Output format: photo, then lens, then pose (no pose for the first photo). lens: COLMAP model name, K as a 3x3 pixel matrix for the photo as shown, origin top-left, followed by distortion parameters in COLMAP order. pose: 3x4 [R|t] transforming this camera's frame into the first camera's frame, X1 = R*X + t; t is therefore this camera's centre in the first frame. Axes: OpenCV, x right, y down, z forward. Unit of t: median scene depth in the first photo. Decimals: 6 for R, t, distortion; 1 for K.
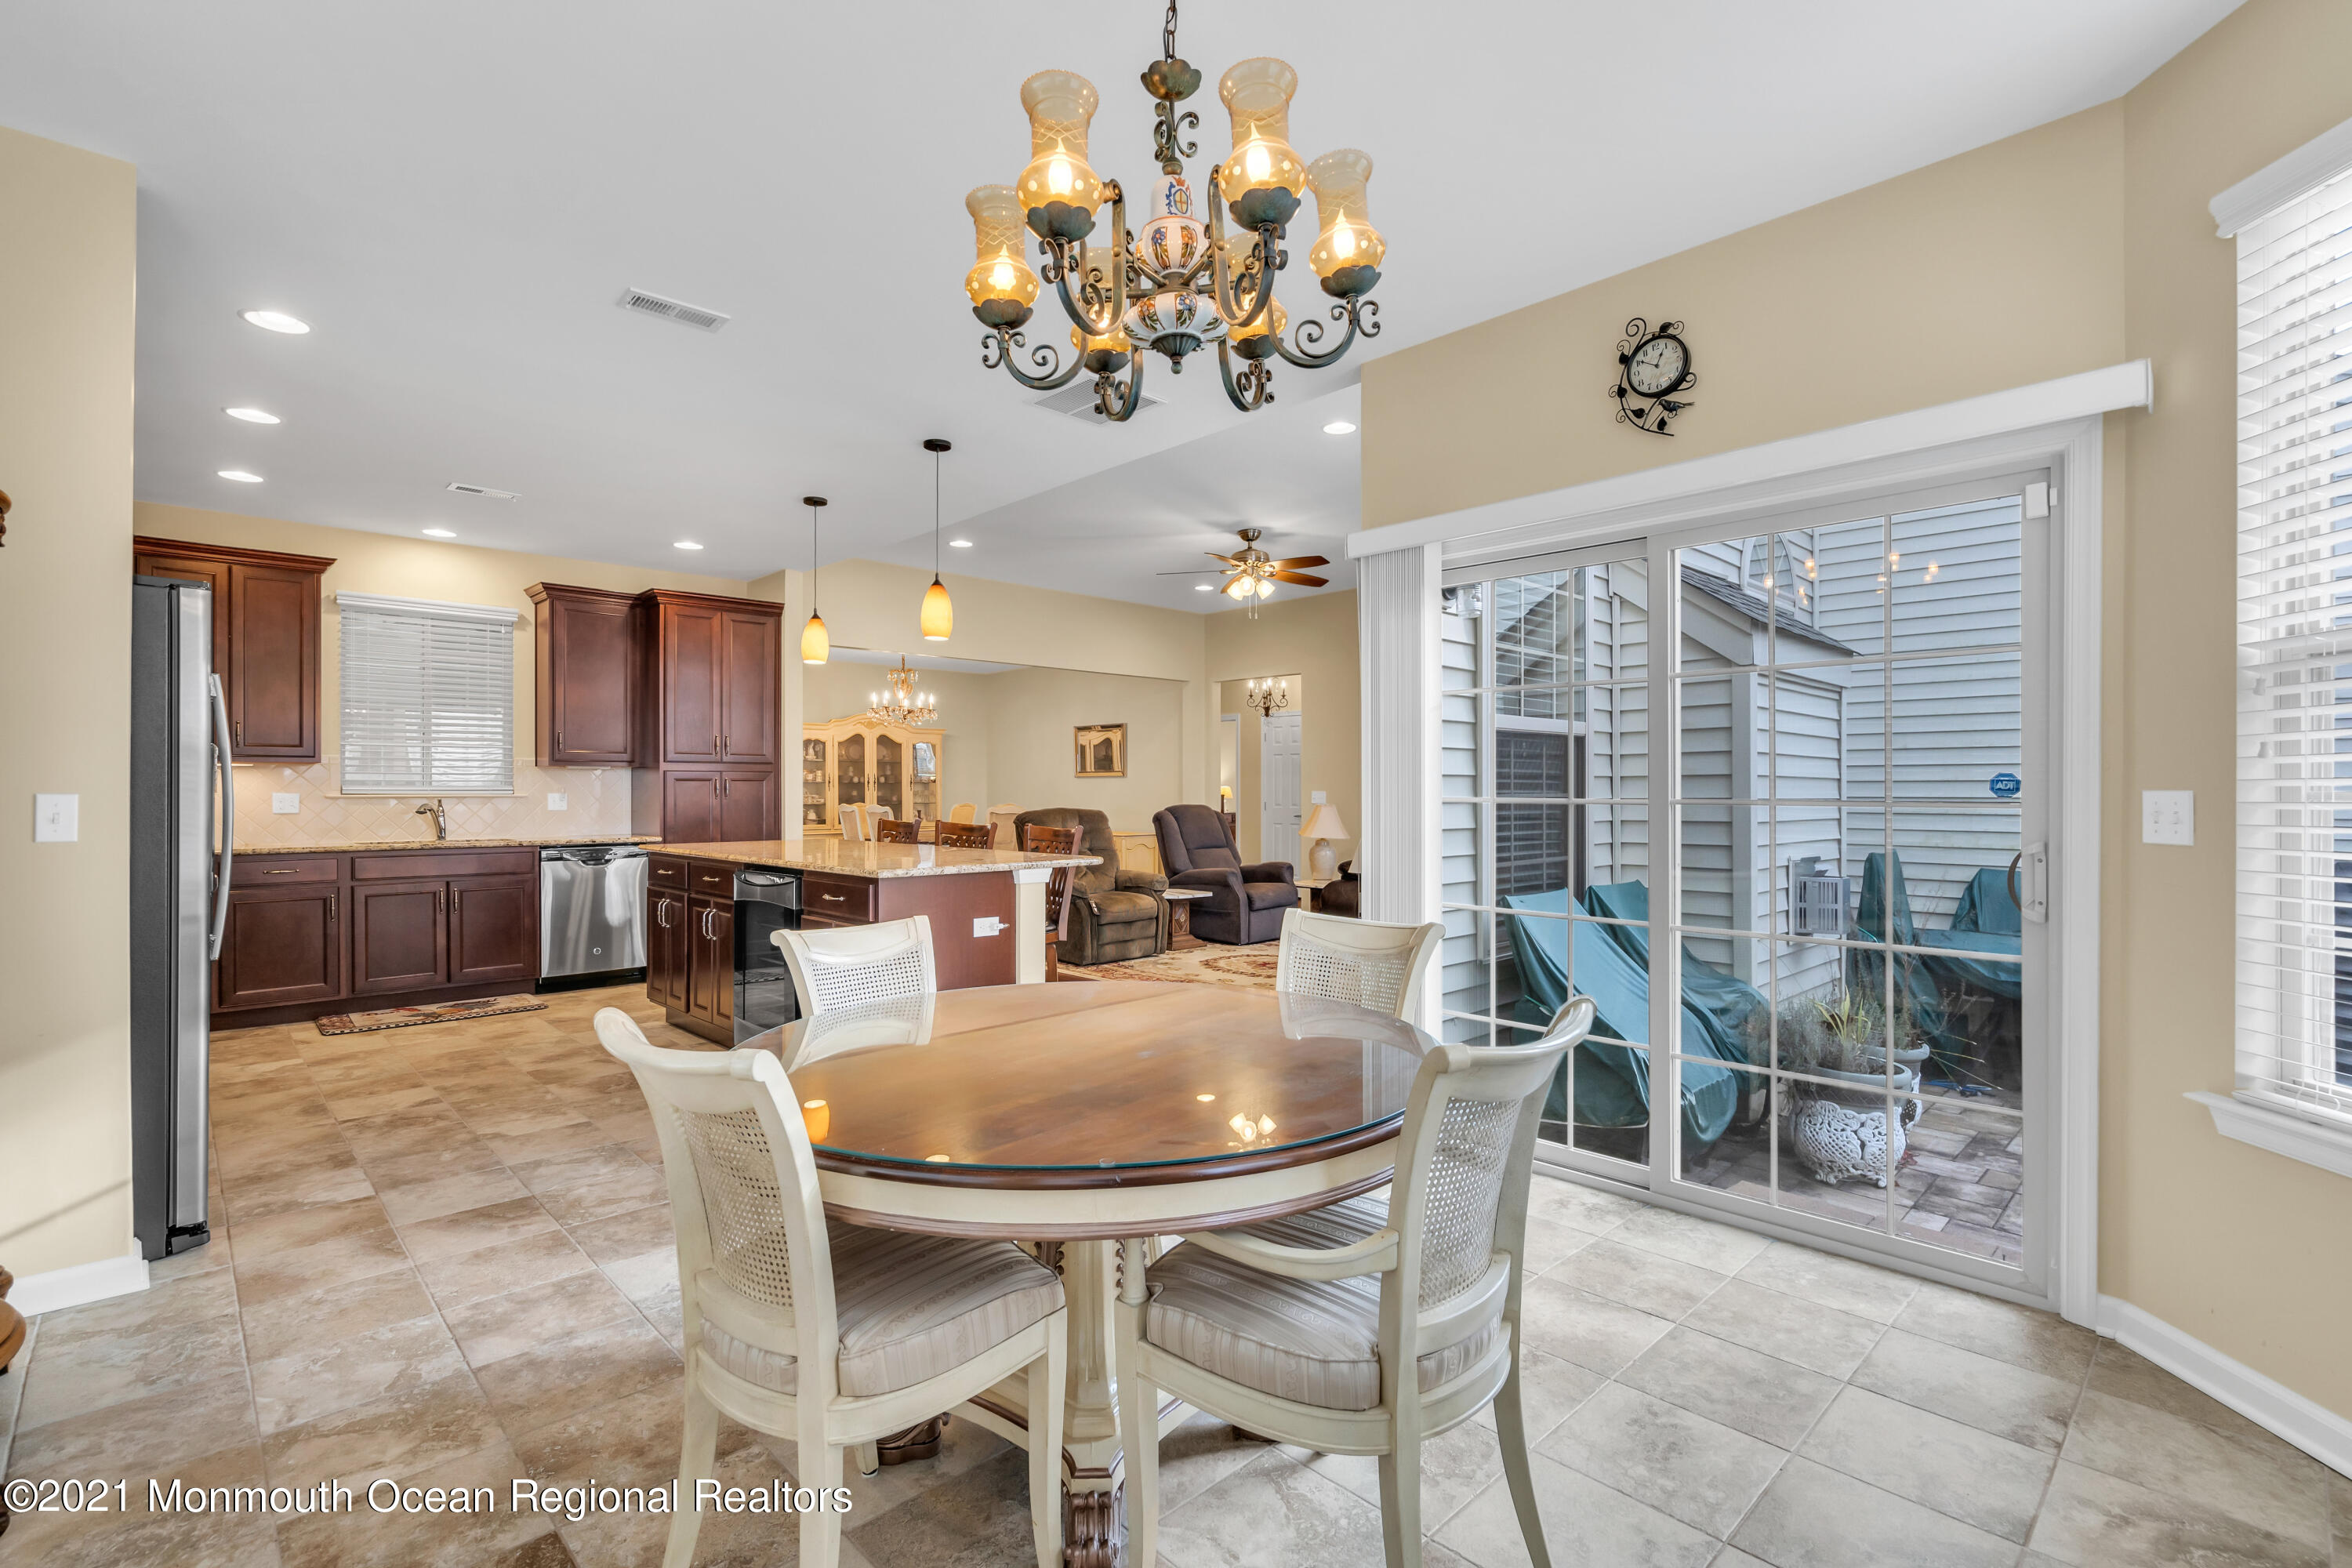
lens RADIAL K [[1069.6, 0, 1176.2], [0, 1069.6, 787.5], [0, 0, 1]] dist [-0.003274, 0.001697]
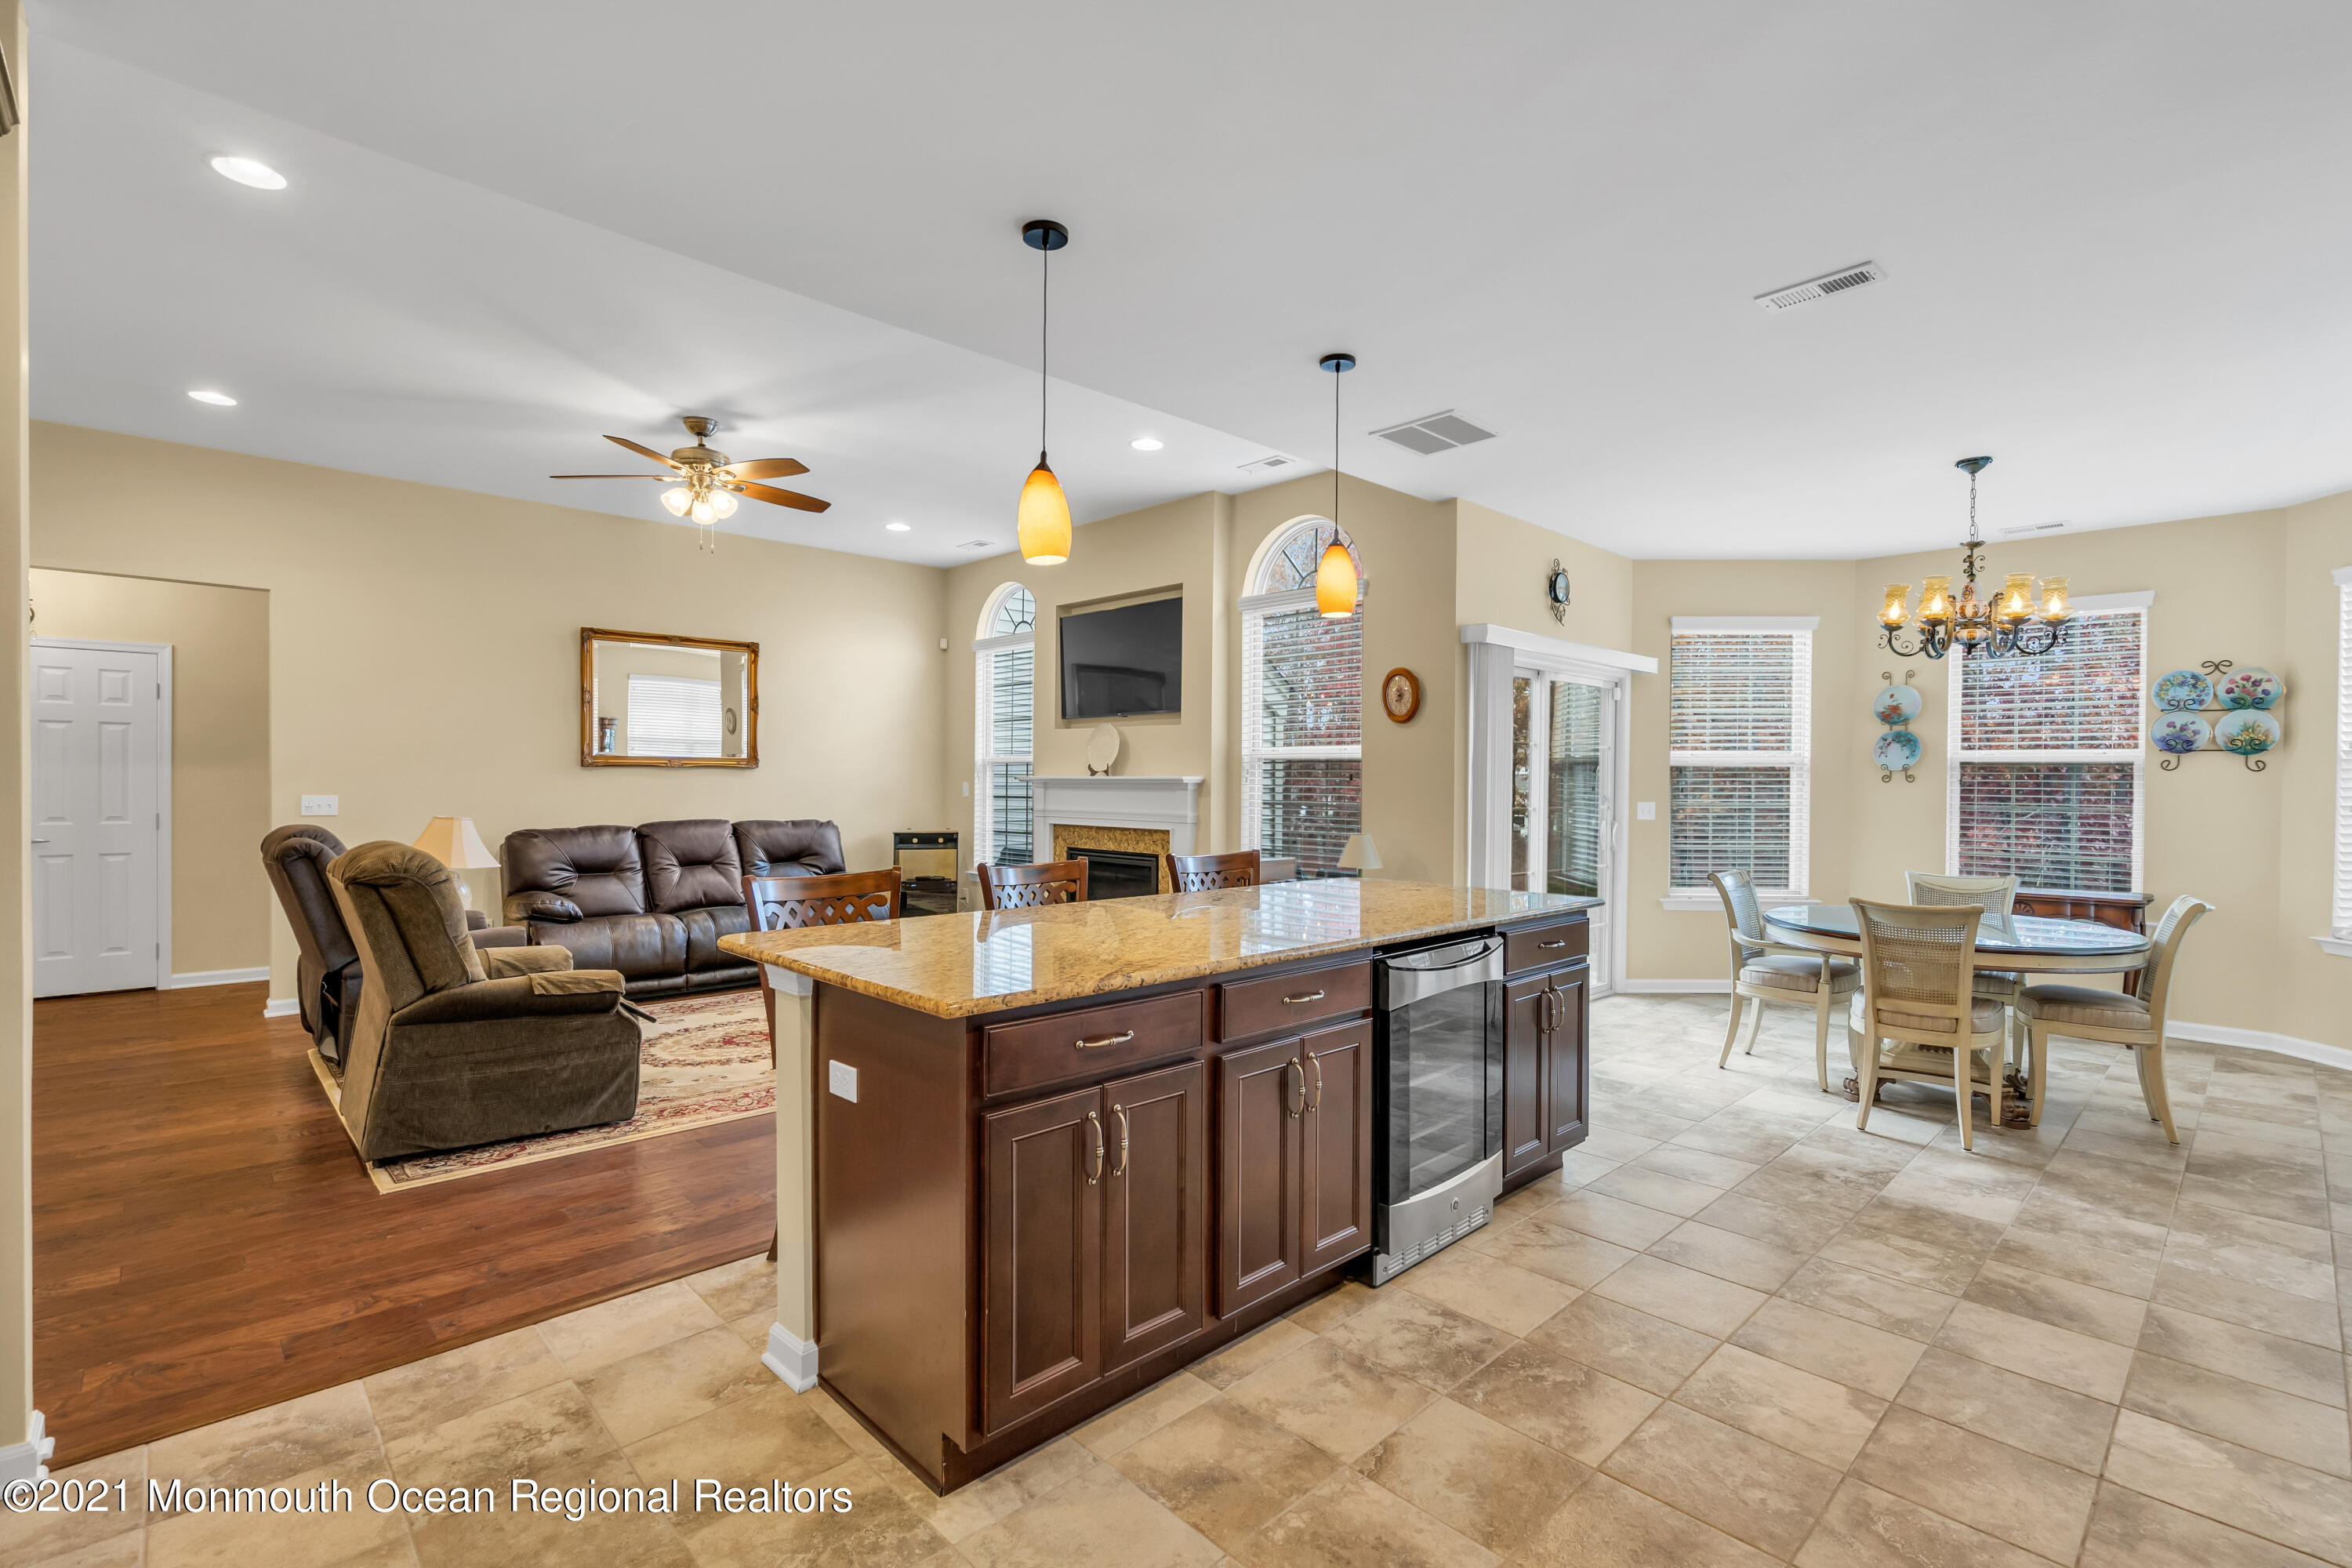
lens RADIAL K [[1069.6, 0, 1181.5], [0, 1069.6, 790.7], [0, 0, 1]] dist [-0.003274, 0.001697]
pose [[-0.004619, -0.009702, 0.999942, -0.705932], [-0.010518, 0.999898, 0.009653, -0.013433], [-0.999934, -0.010473, -0.004720, 0.793394]]
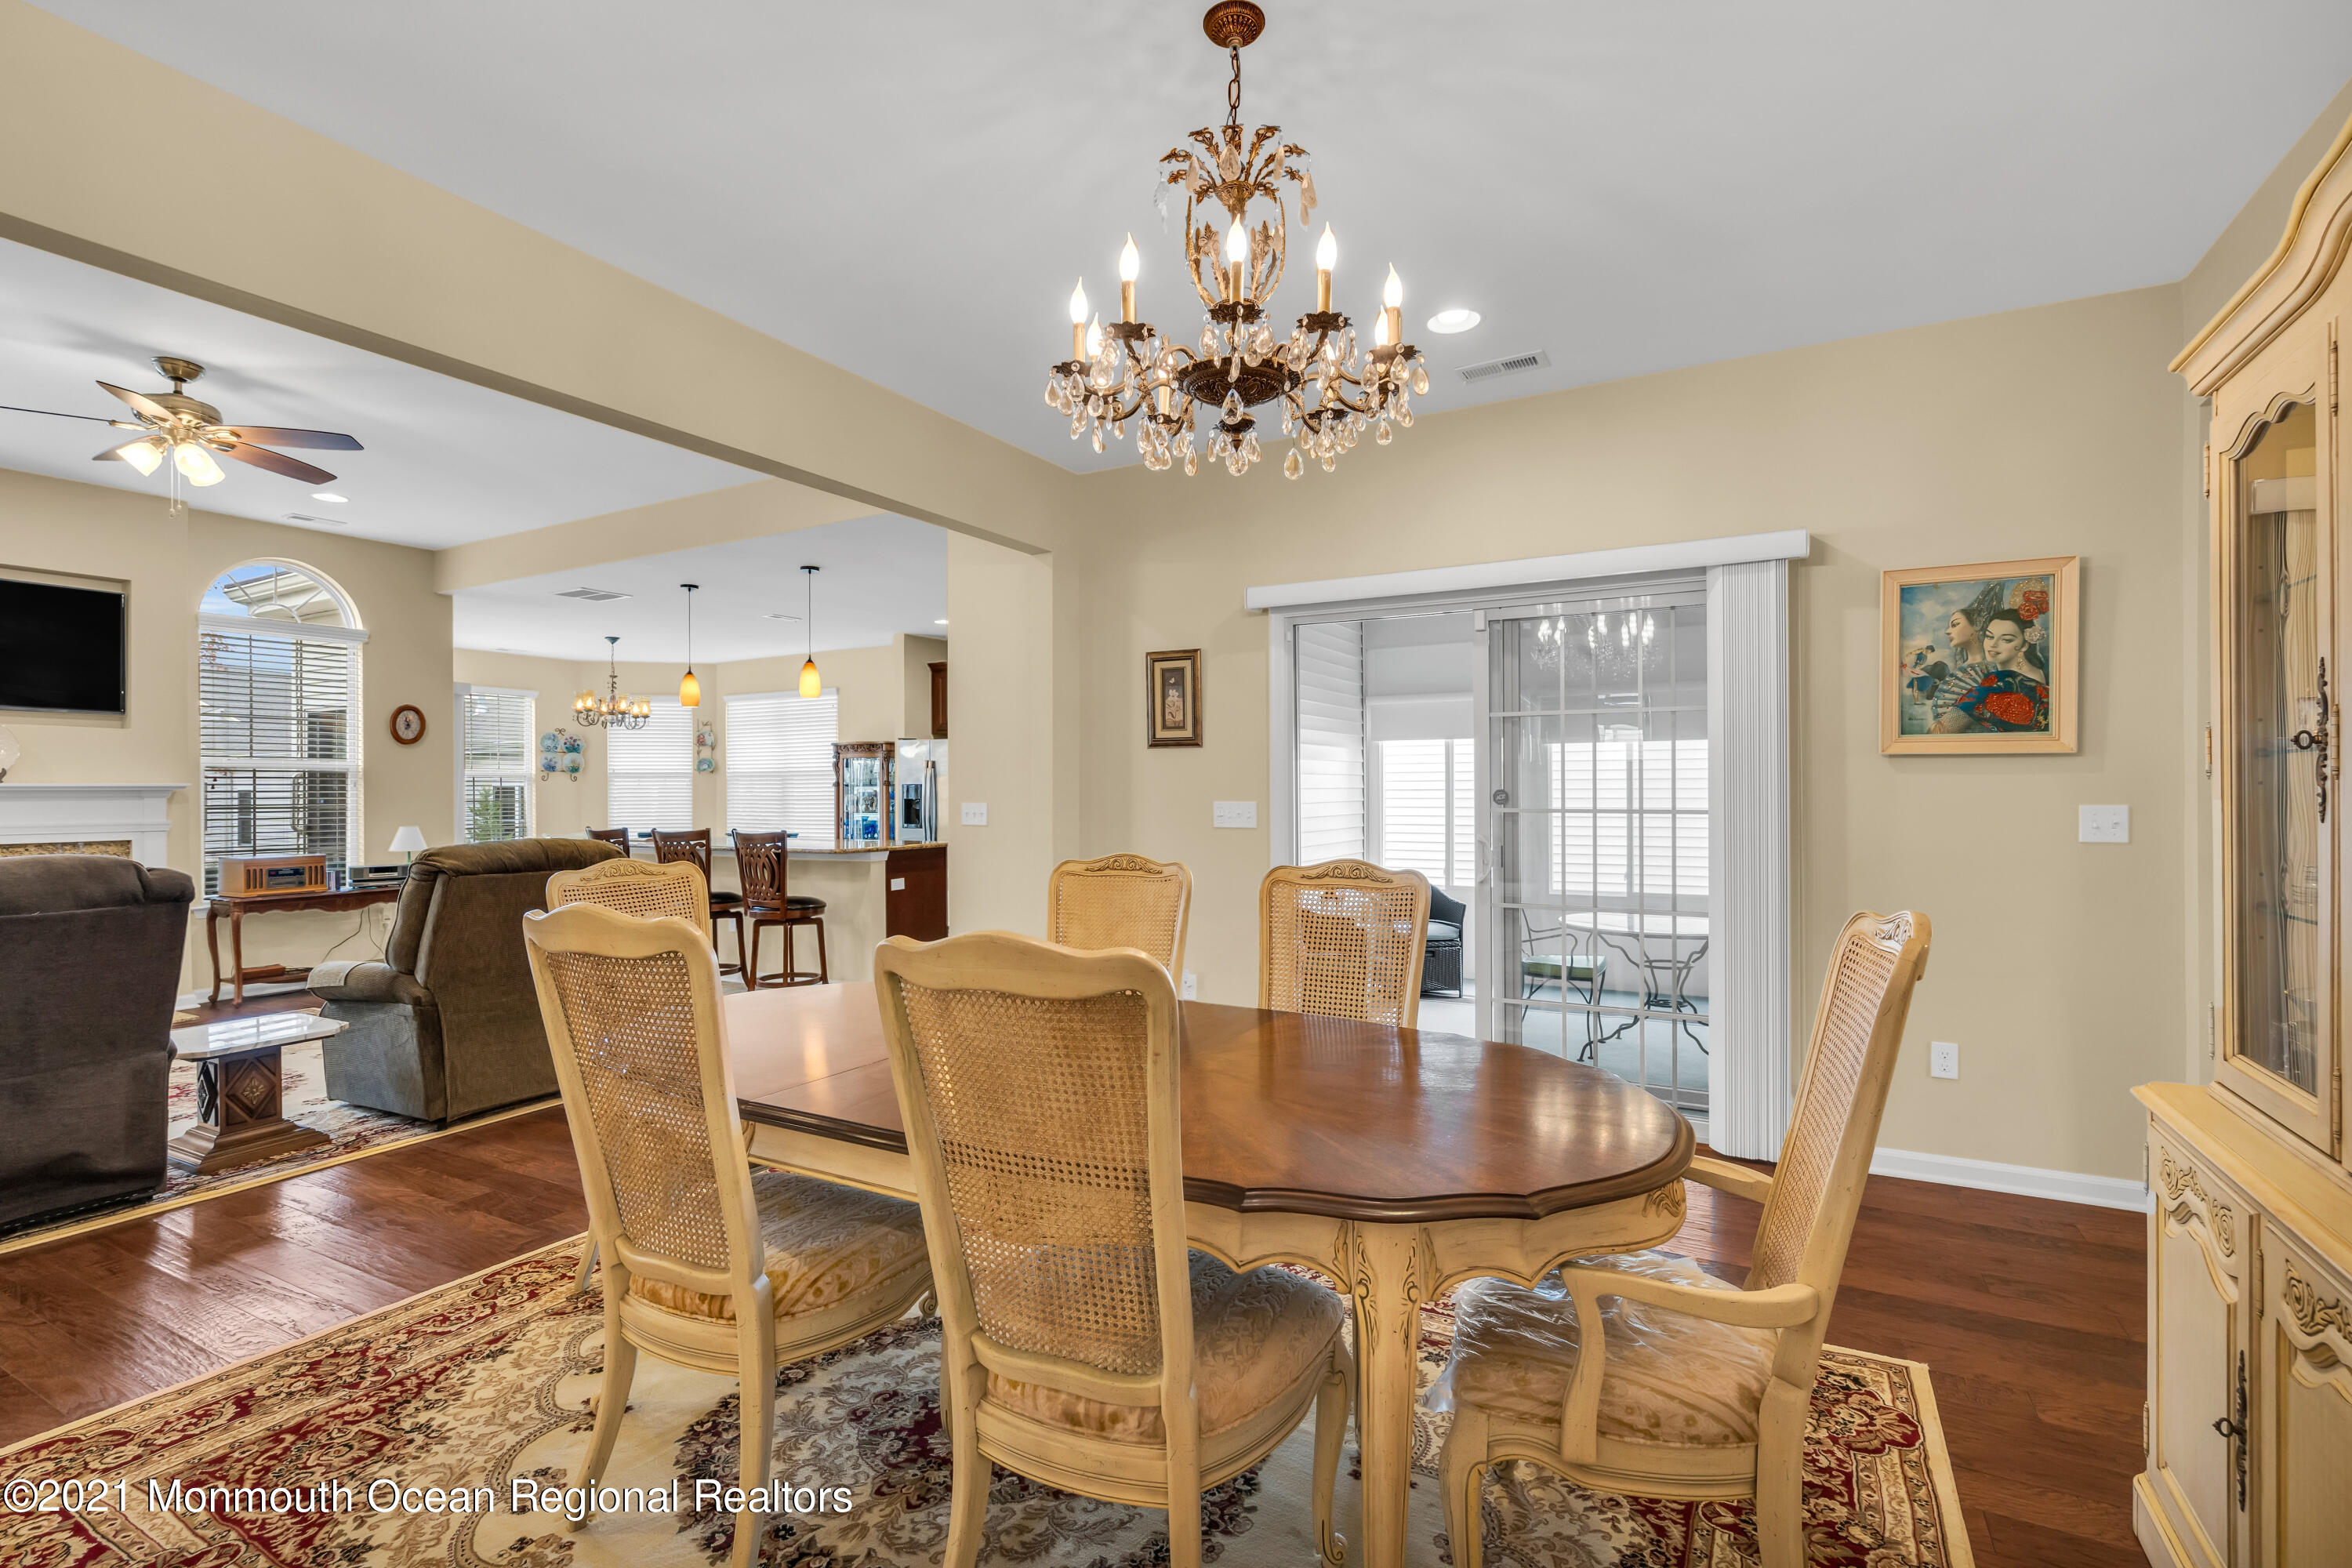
lens RADIAL K [[1069.6, 0, 1178.1], [0, 1069.6, 786.6], [0, 0, 1]] dist [-0.003274, 0.001697]
pose [[-0.954970, 0.004662, -0.296664, -0.317753], [0.006832, 0.999957, -0.006277, -0.002465], [0.296622, -0.008022, -0.954961, 1.963069]]
